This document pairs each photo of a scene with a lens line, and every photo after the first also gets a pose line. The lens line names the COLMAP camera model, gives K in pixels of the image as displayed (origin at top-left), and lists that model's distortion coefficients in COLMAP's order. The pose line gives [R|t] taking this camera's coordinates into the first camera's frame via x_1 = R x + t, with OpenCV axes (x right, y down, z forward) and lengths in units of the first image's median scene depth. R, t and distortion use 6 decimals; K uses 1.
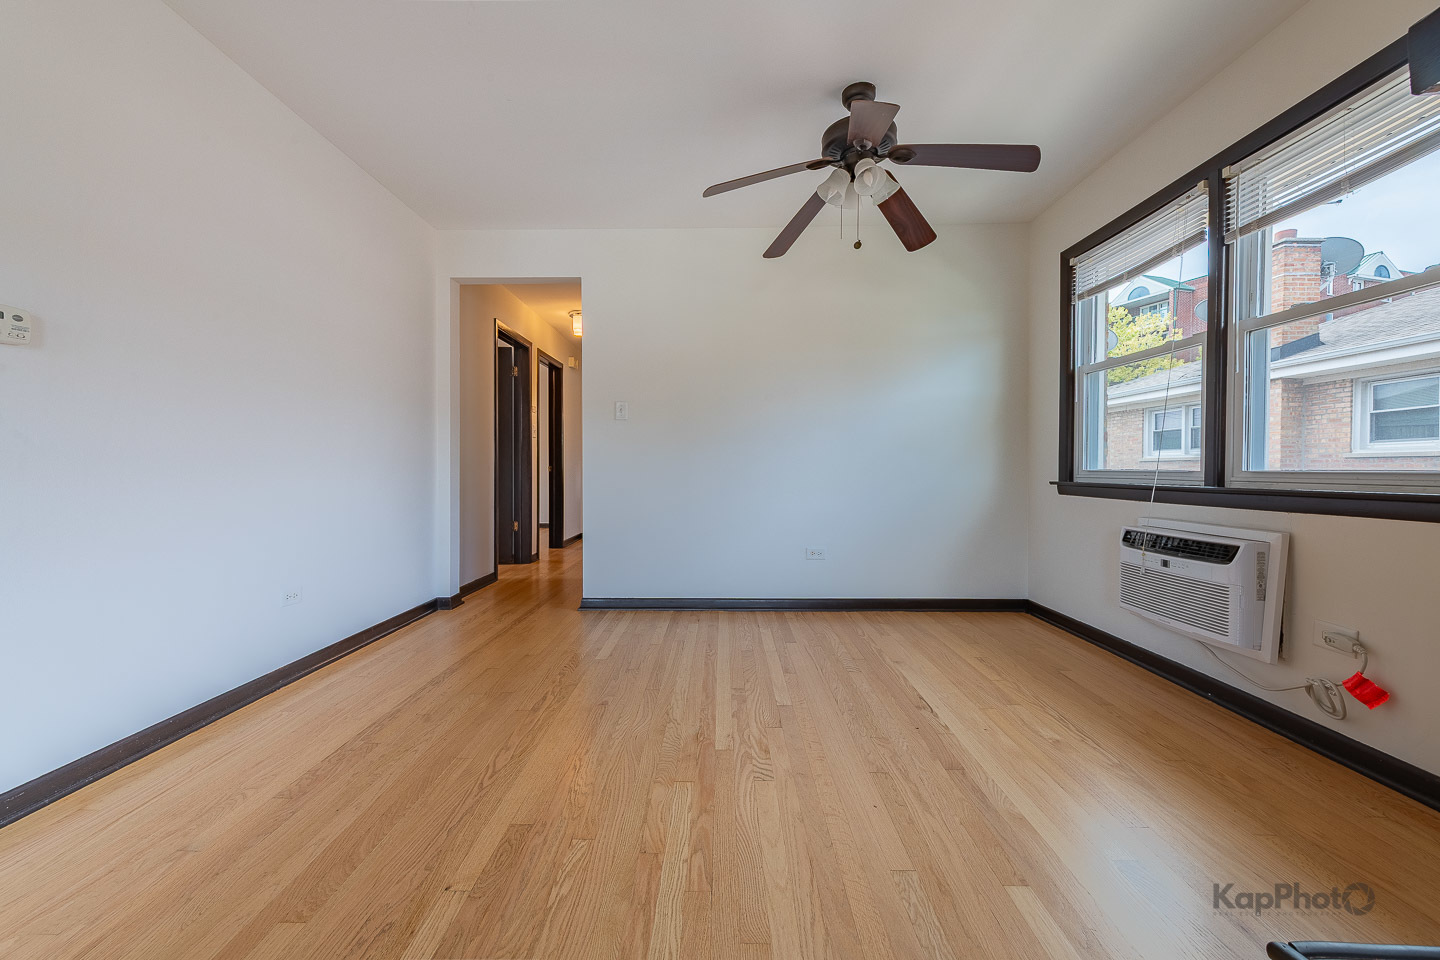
lens RADIAL K [[587.9, 0, 712.2], [0, 587.9, 470.9], [0, 0, 1]] dist [0.008094, -0.001622]
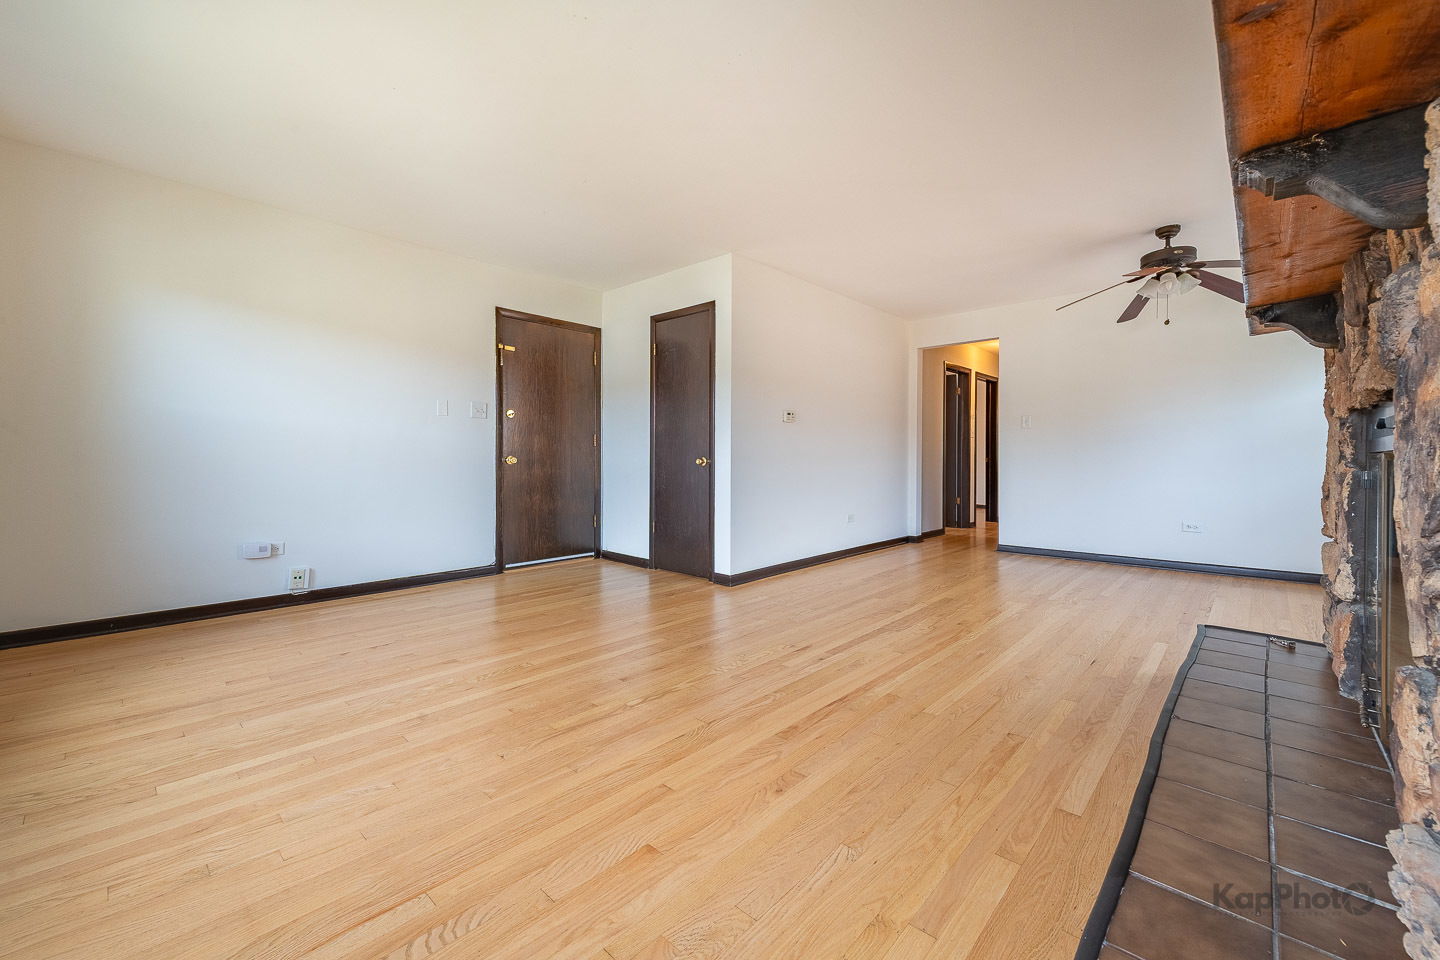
lens RADIAL K [[587.9, 0, 710.0], [0, 587.9, 465.5], [0, 0, 1]] dist [0.008094, -0.001622]
pose [[0.742417, 0.007370, -0.669897, 0.374928], [-0.001156, 0.999952, 0.009720, -0.008679], [0.669937, -0.006442, 0.742390, -0.990088]]
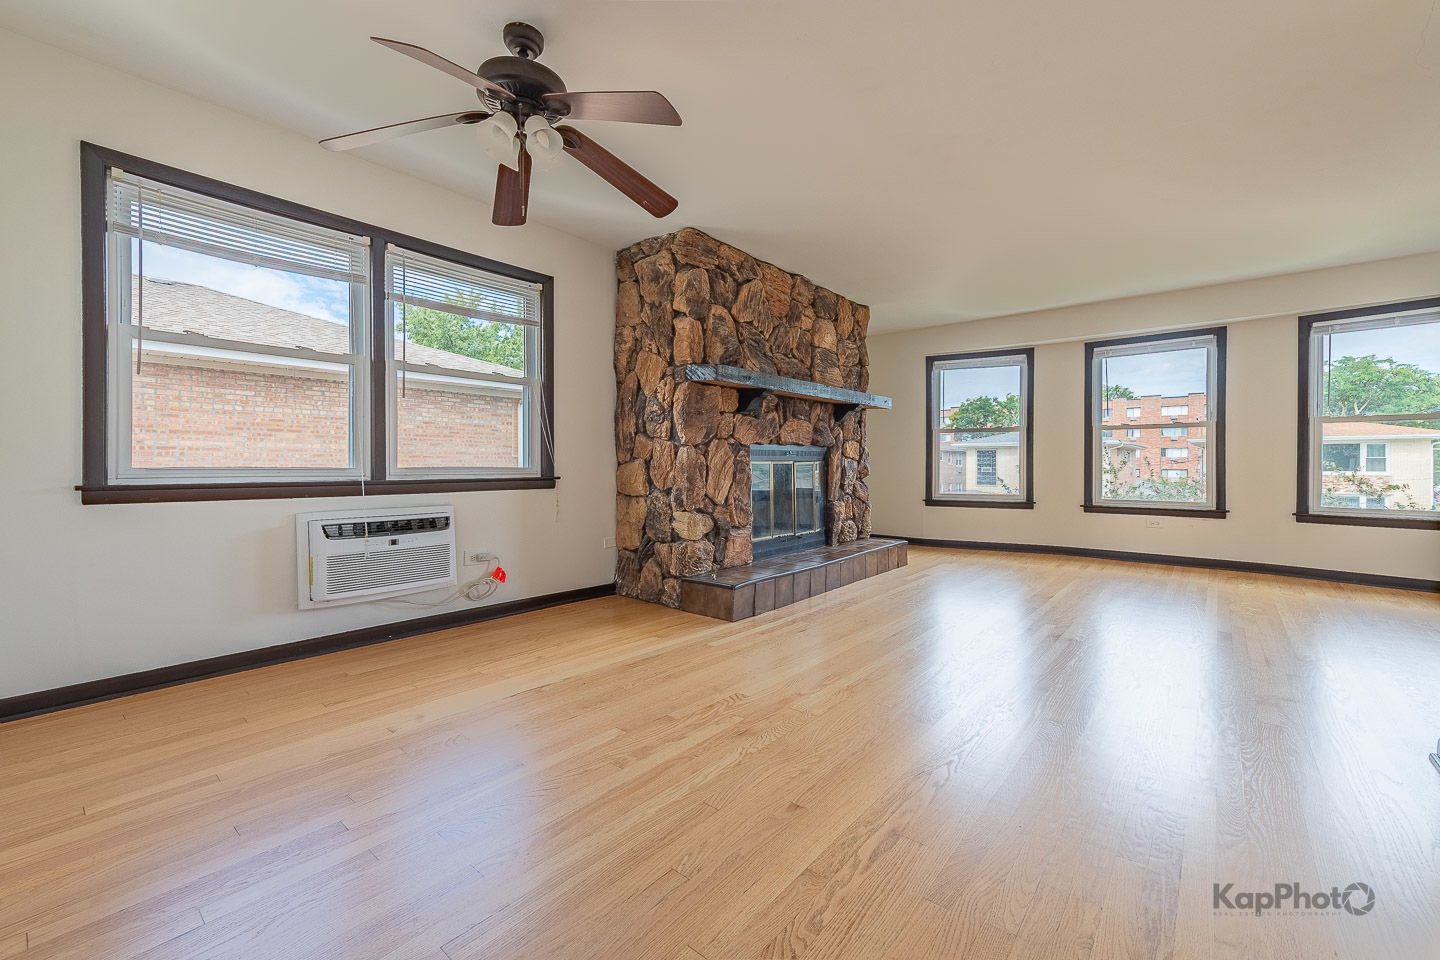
lens RADIAL K [[534.8, 0, 711.8], [0, 534.8, 462.8], [0, 0, 1]] dist [0.001450, 0.000030]
pose [[-0.751586, 0.000455, 0.659635, -0.450333], [-0.000313, 0.999999, -0.001045, -0.009092], [-0.659636, -0.000992, -0.751585, 1.315044]]
